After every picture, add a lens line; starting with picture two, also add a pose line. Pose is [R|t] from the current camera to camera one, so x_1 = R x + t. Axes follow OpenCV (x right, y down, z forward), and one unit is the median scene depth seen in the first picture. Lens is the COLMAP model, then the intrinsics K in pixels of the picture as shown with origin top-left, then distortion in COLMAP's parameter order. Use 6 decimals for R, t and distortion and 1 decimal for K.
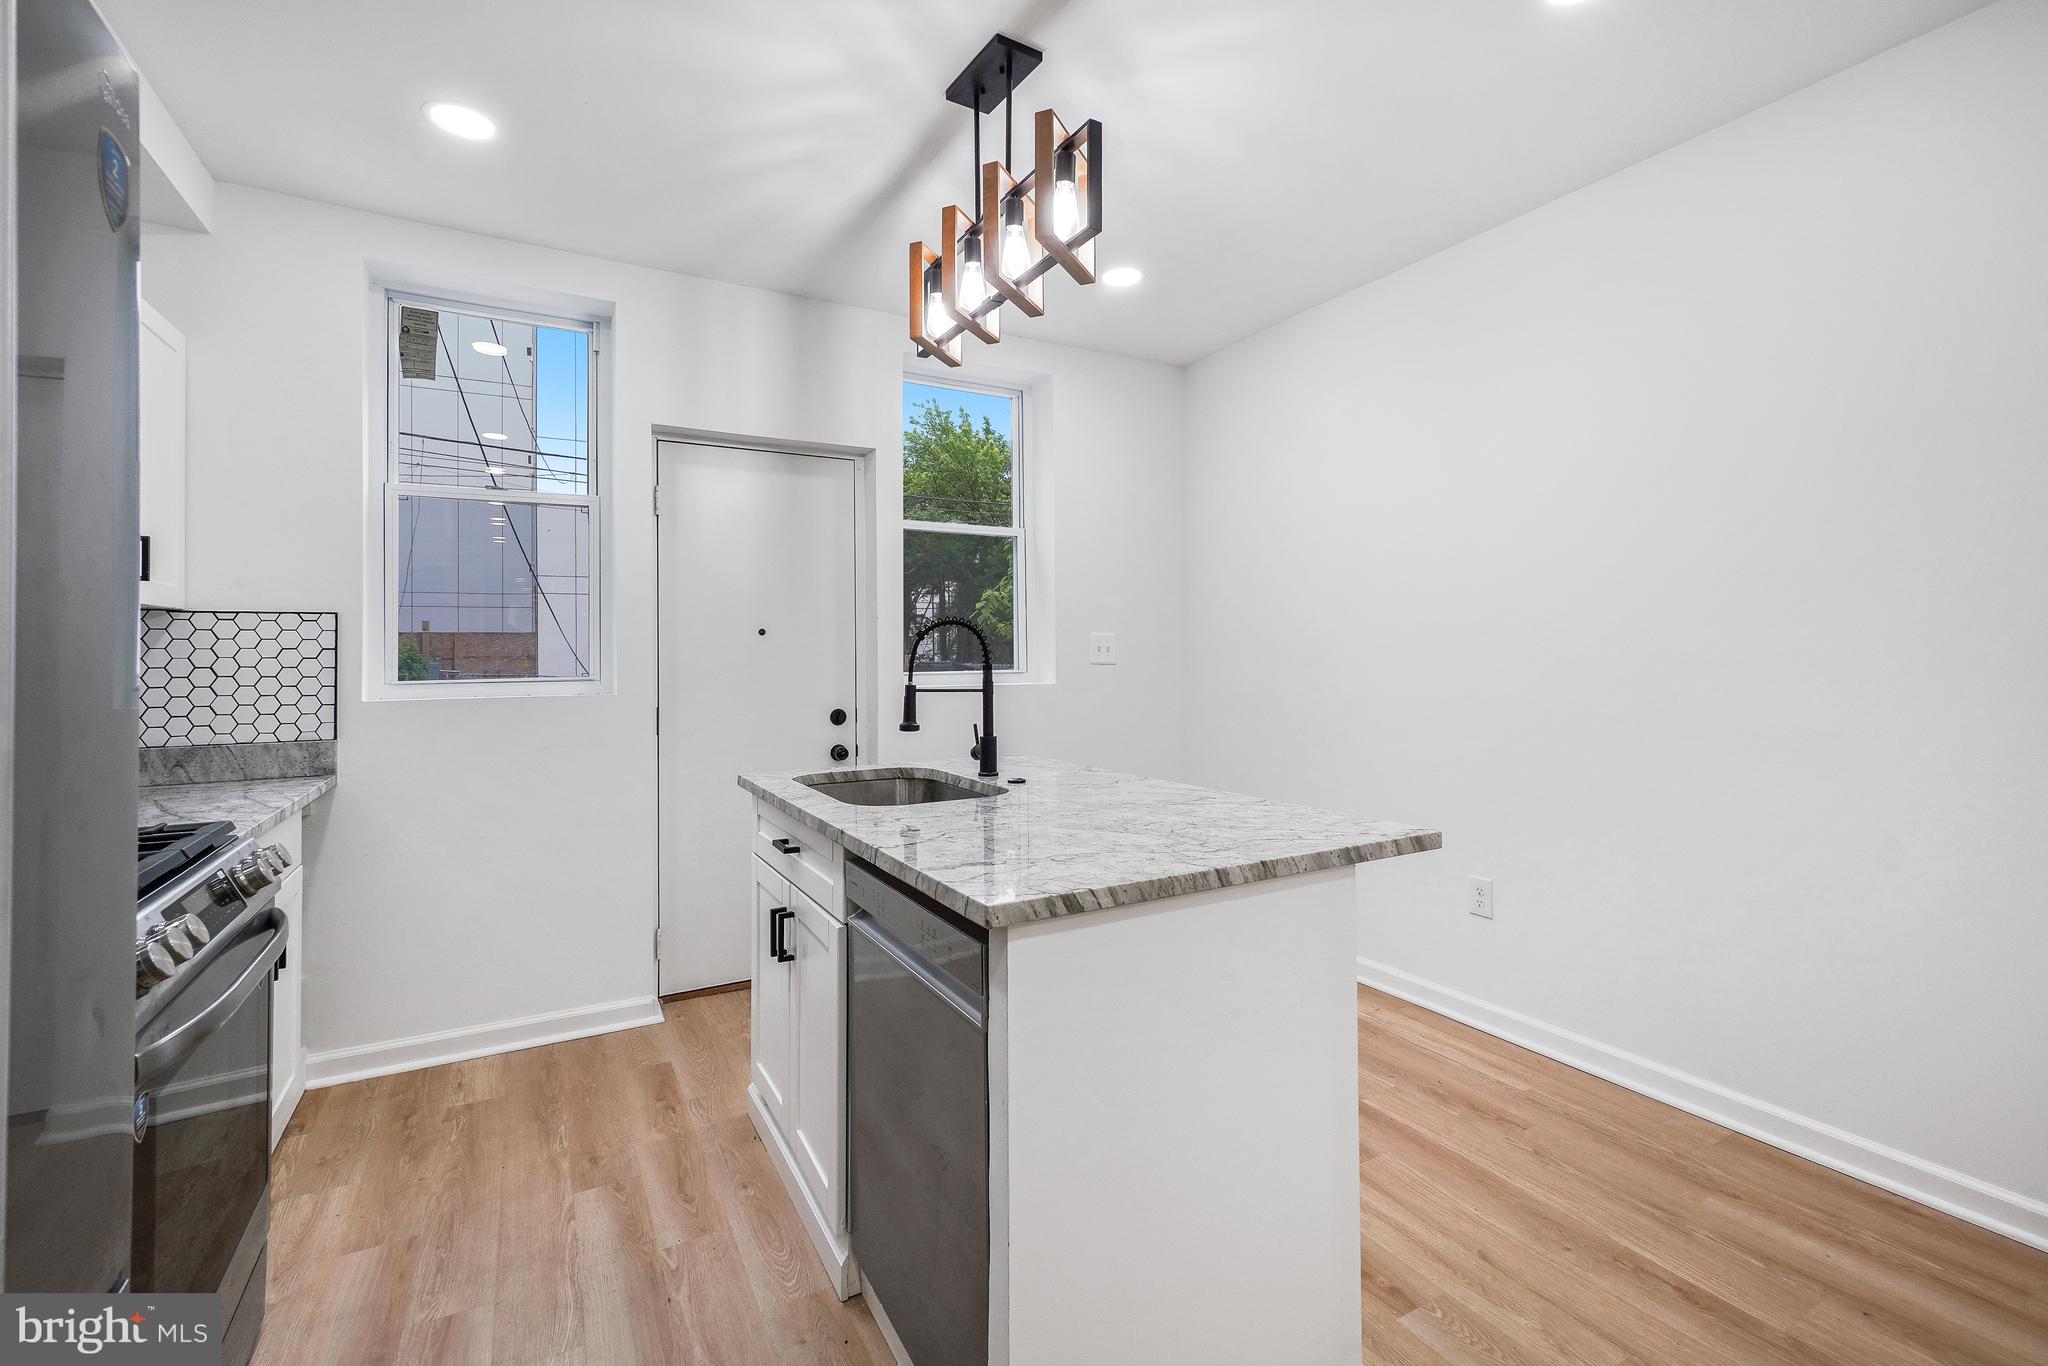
lens RADIAL K [[891.5, 0, 1036.7], [0, 891.5, 632.9], [0, 0, 1]] dist [-0.009077, 0.002586]
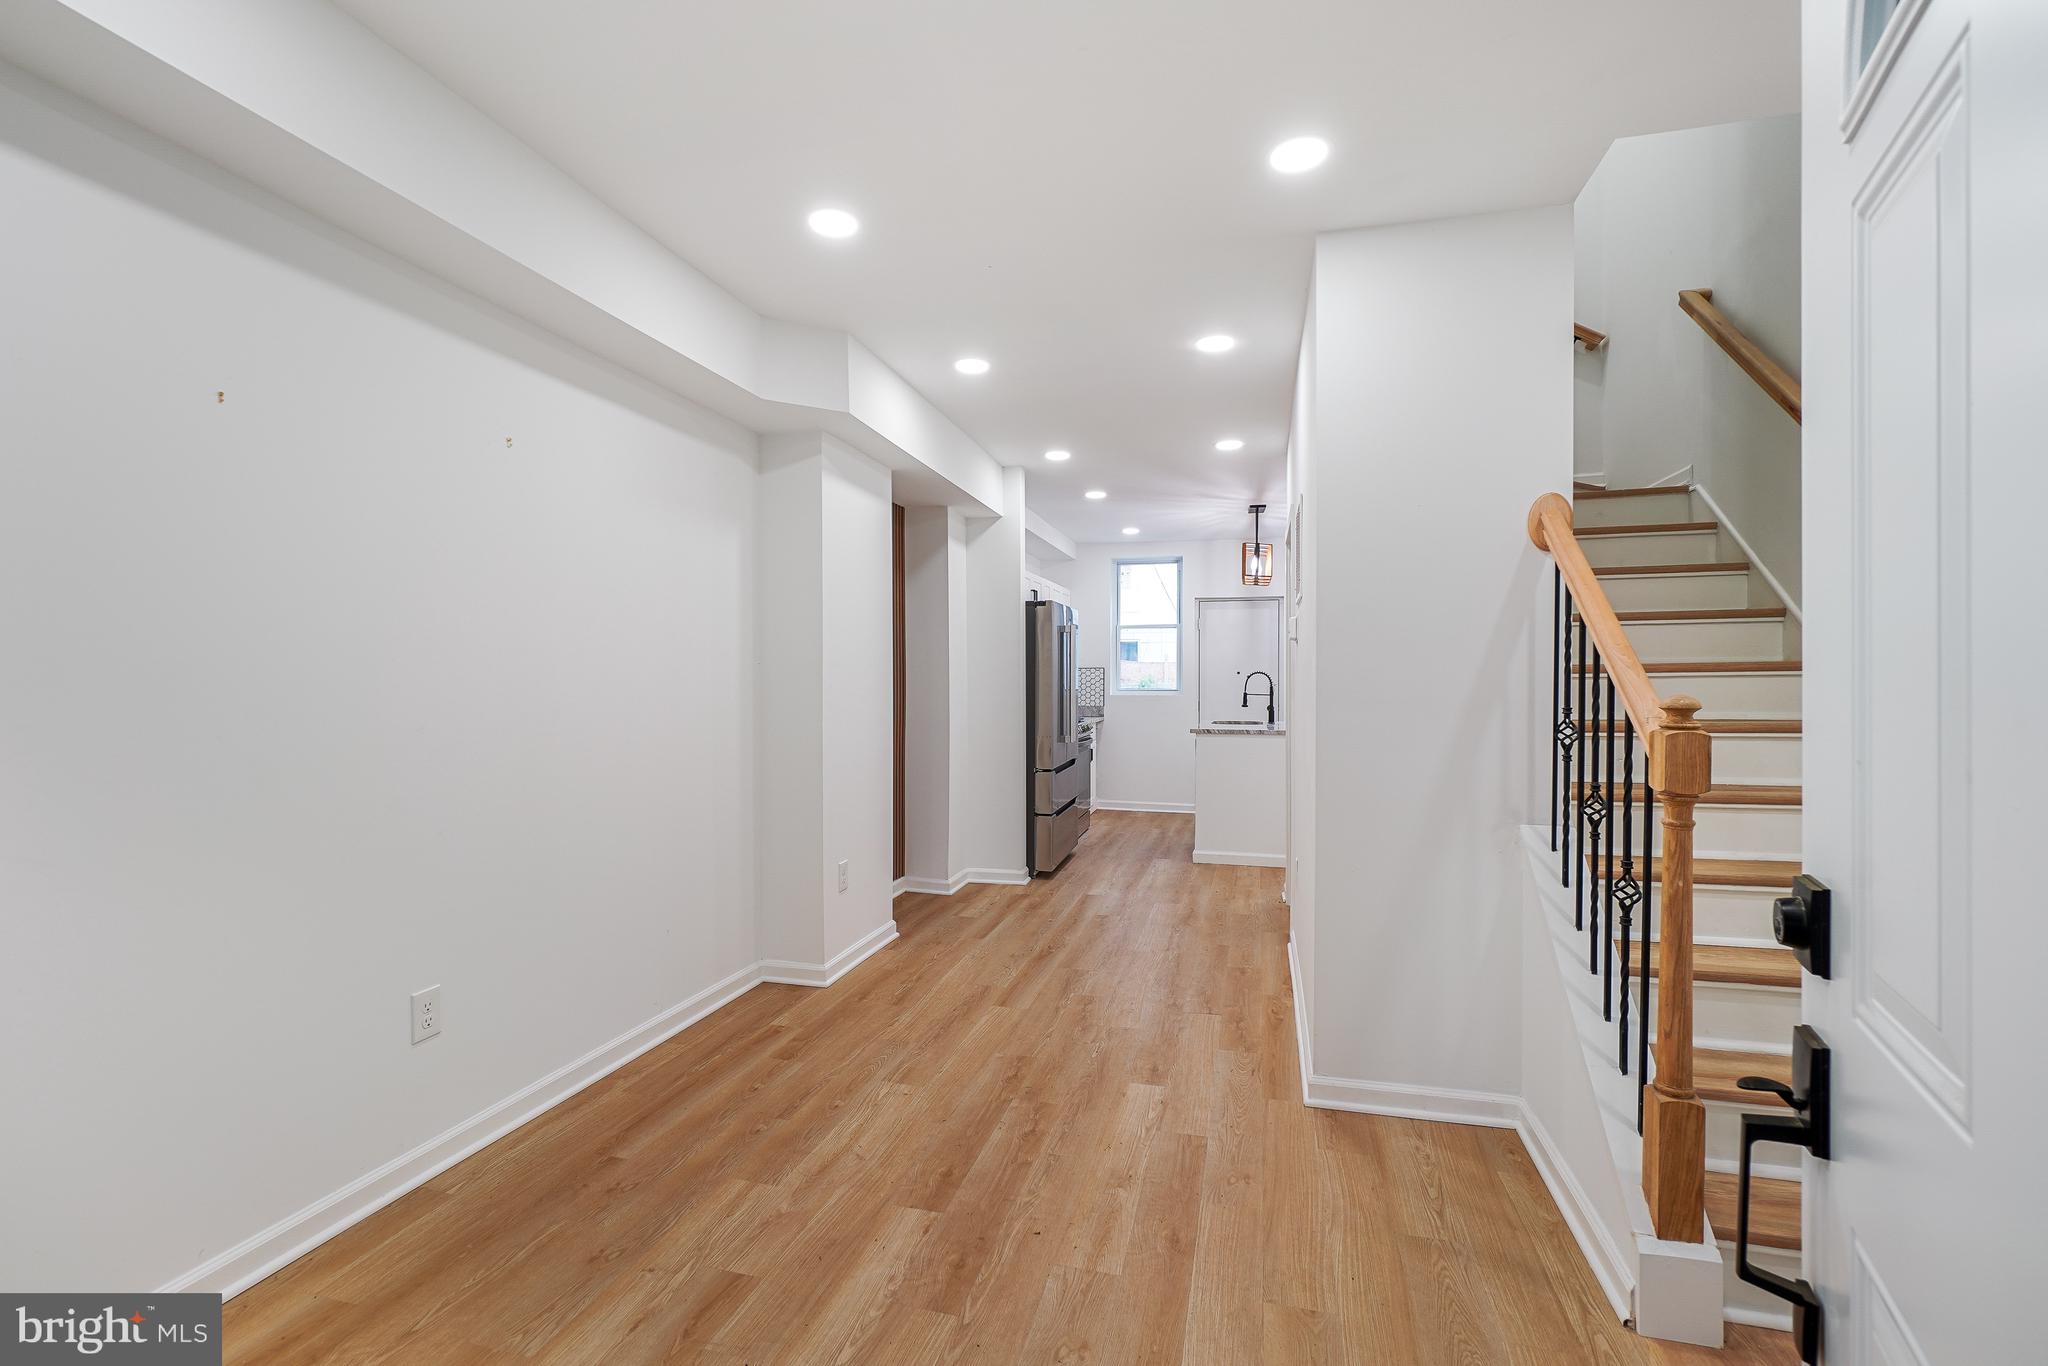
lens RADIAL K [[891.5, 0, 1032.6], [0, 891.5, 670.8], [0, 0, 1]] dist [-0.009077, 0.002586]
pose [[0.719163, 0.005109, -0.694822, 1.425549], [0.006399, 0.999882, 0.013975, -0.062569], [0.694812, -0.014496, 0.719046, -1.692273]]
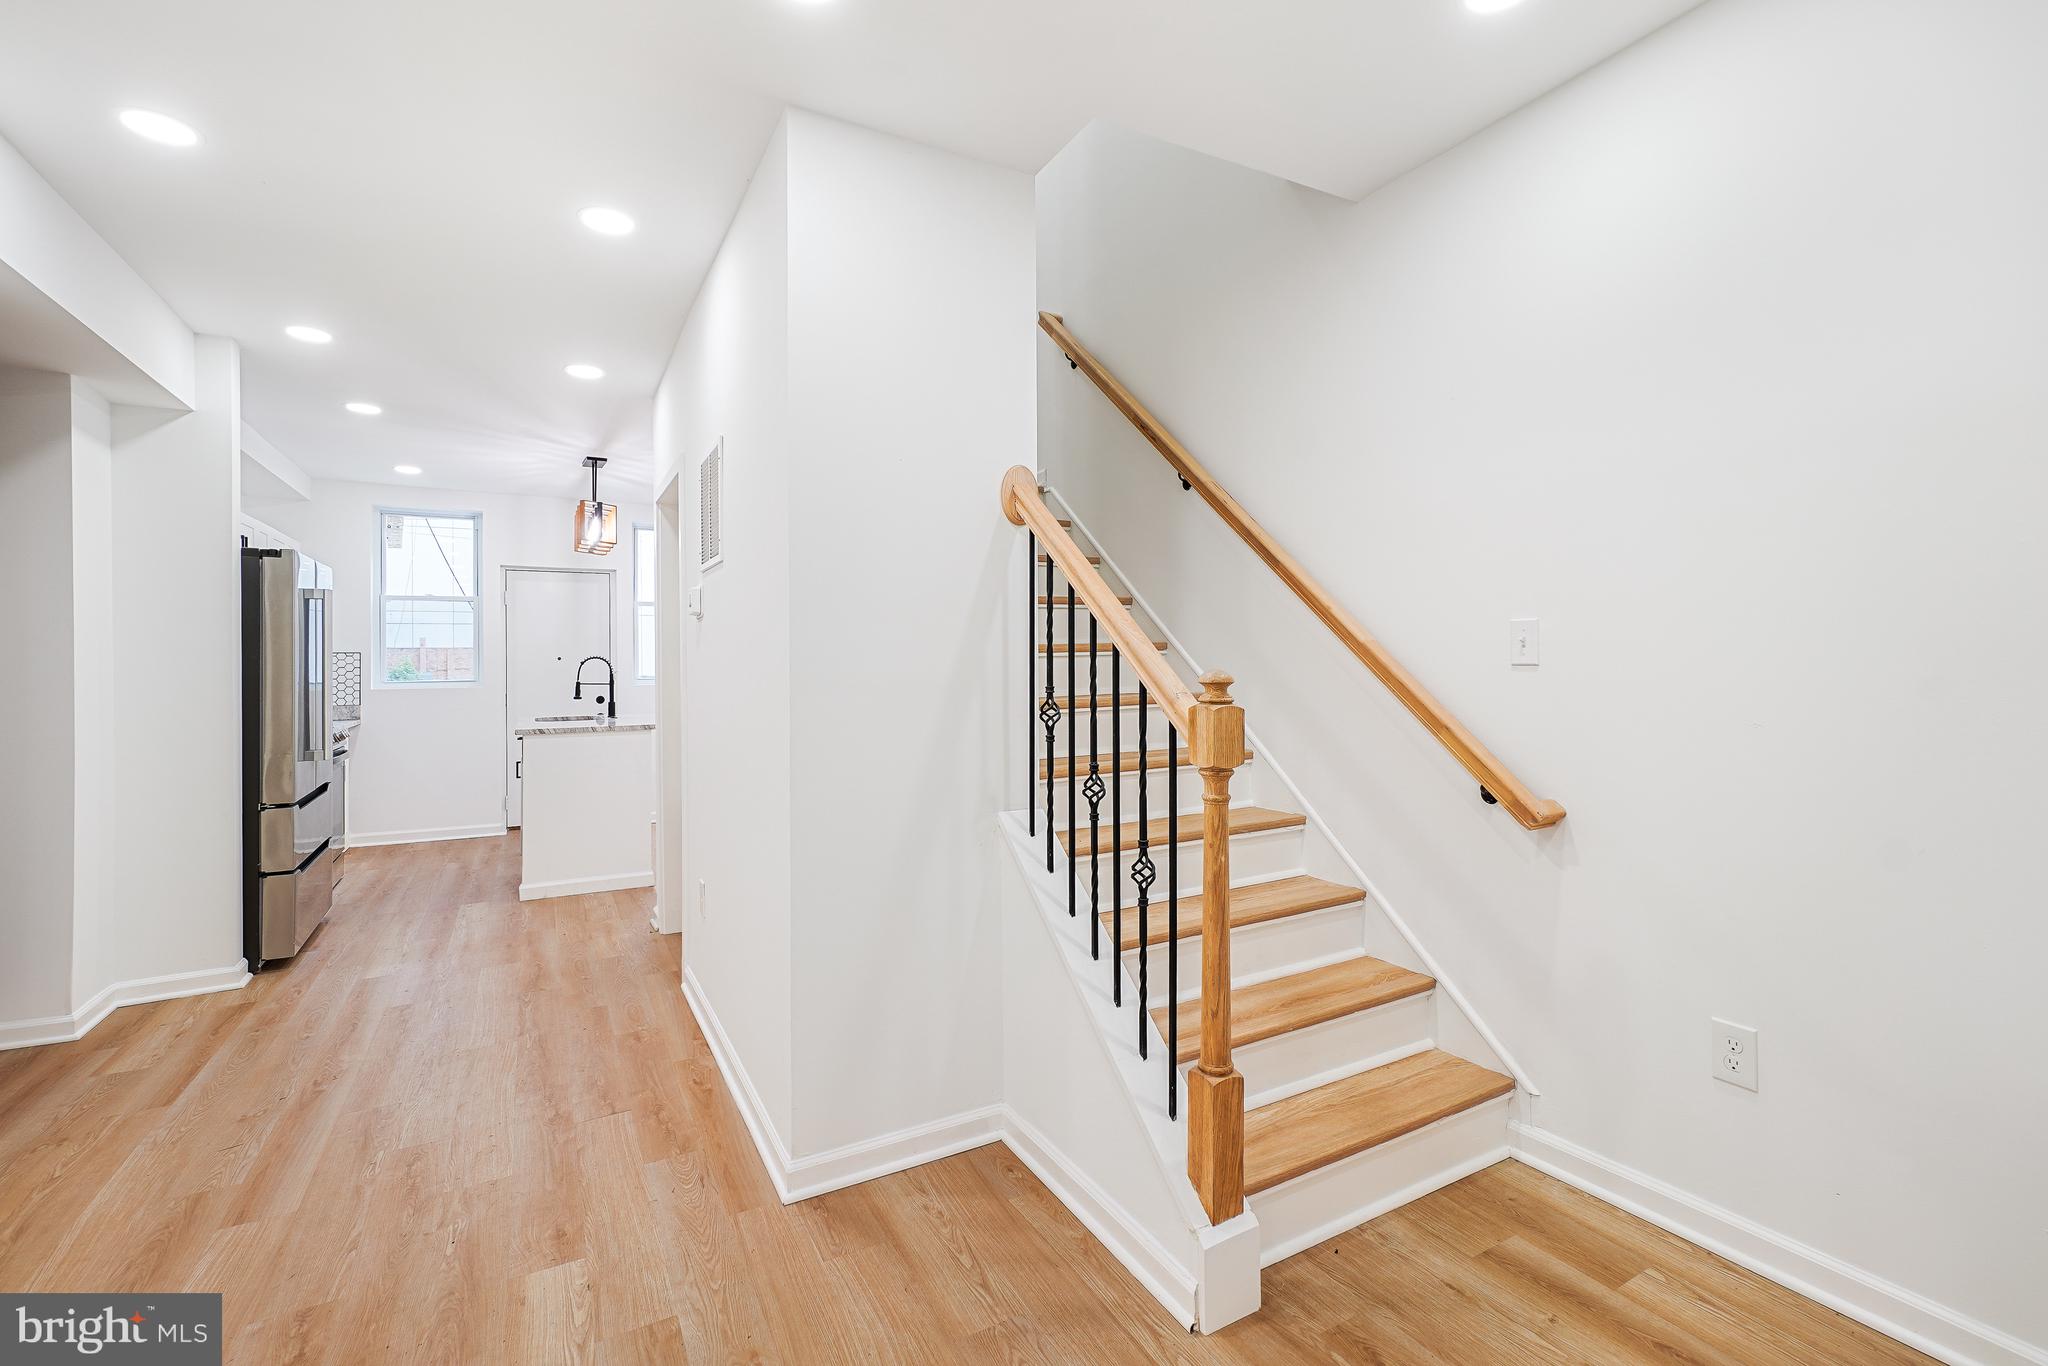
lens RADIAL K [[891.5, 0, 1033.2], [0, 891.5, 655.8], [0, 0, 1]] dist [-0.009077, 0.002586]
pose [[0.999974, -0.000669, -0.007136, 1.153657], [0.000769, 0.999901, 0.014073, -0.051107], [0.007126, -0.014078, 0.999876, -1.527372]]
